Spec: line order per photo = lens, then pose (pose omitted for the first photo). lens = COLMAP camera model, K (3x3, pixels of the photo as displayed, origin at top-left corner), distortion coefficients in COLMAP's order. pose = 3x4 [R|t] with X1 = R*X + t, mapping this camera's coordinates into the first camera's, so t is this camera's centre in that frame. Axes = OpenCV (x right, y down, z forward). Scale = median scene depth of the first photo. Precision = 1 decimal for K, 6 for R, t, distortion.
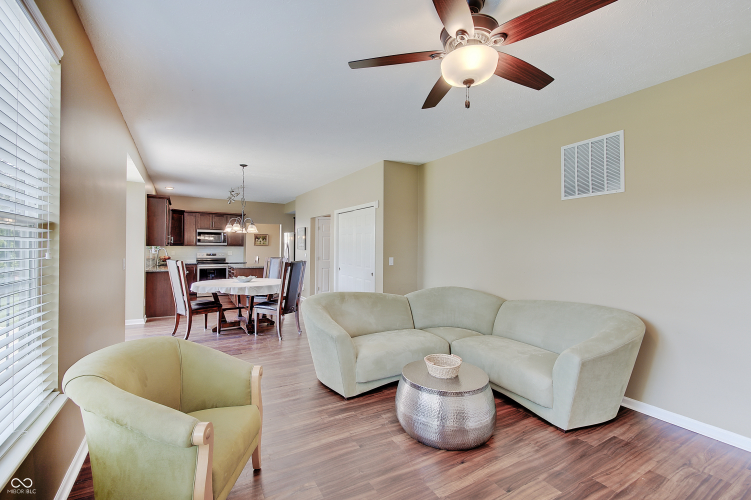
lens RADIAL K [[326.5, 0, 371.6], [0, 326.5, 249.7], [0, 0, 1]] dist [0.003434, -0.001083]
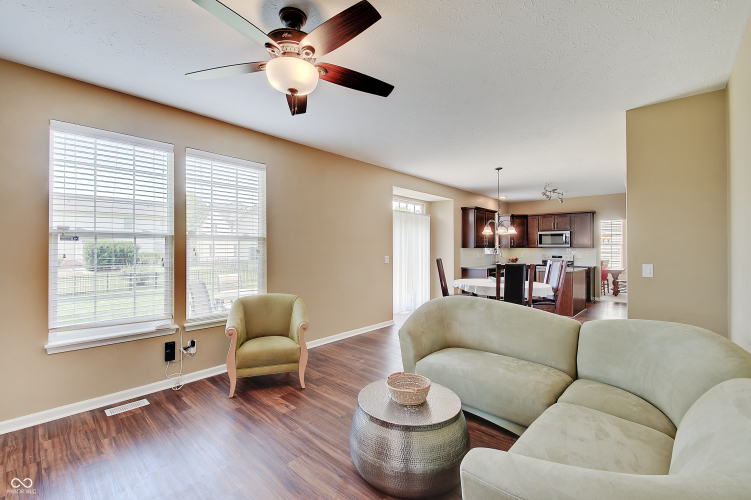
lens RADIAL K [[326.5, 0, 369.9], [0, 326.5, 246.9], [0, 0, 1]] dist [0.003434, -0.001083]
pose [[0.295946, -0.013436, -0.955110, 0.316059], [-0.004030, 0.999875, -0.015315, 0.003019], [0.955196, 0.008381, 0.295854, 0.210516]]
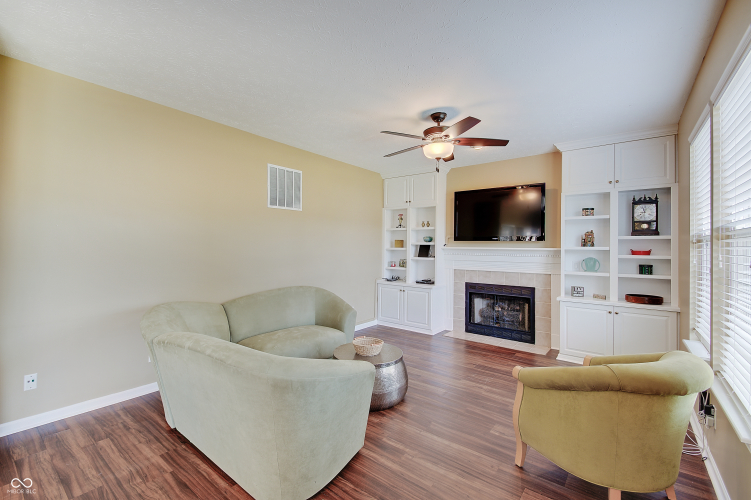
lens RADIAL K [[326.5, 0, 369.9], [0, 326.5, 246.6], [0, 0, 1]] dist [0.003434, -0.001083]
pose [[-0.362689, -0.006588, 0.931887, -0.287476], [-0.004949, 0.999975, 0.005143, -0.006613], [-0.931897, -0.002747, -0.362712, 0.458195]]
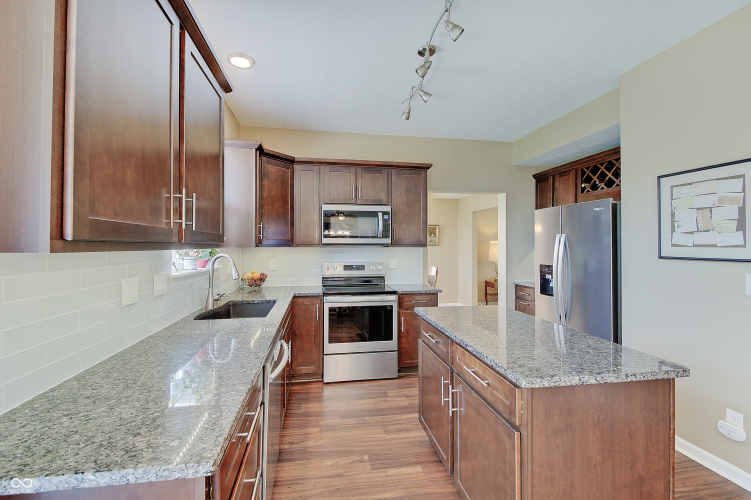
lens RADIAL K [[326.5, 0, 369.8], [0, 326.5, 246.8], [0, 0, 1]] dist [0.003434, -0.001083]
pose [[0.941454, -0.009429, -0.337009, -0.382760], [0.007225, 0.999944, -0.007794, -0.009055], [0.337064, 0.004903, 0.941469, 0.713682]]
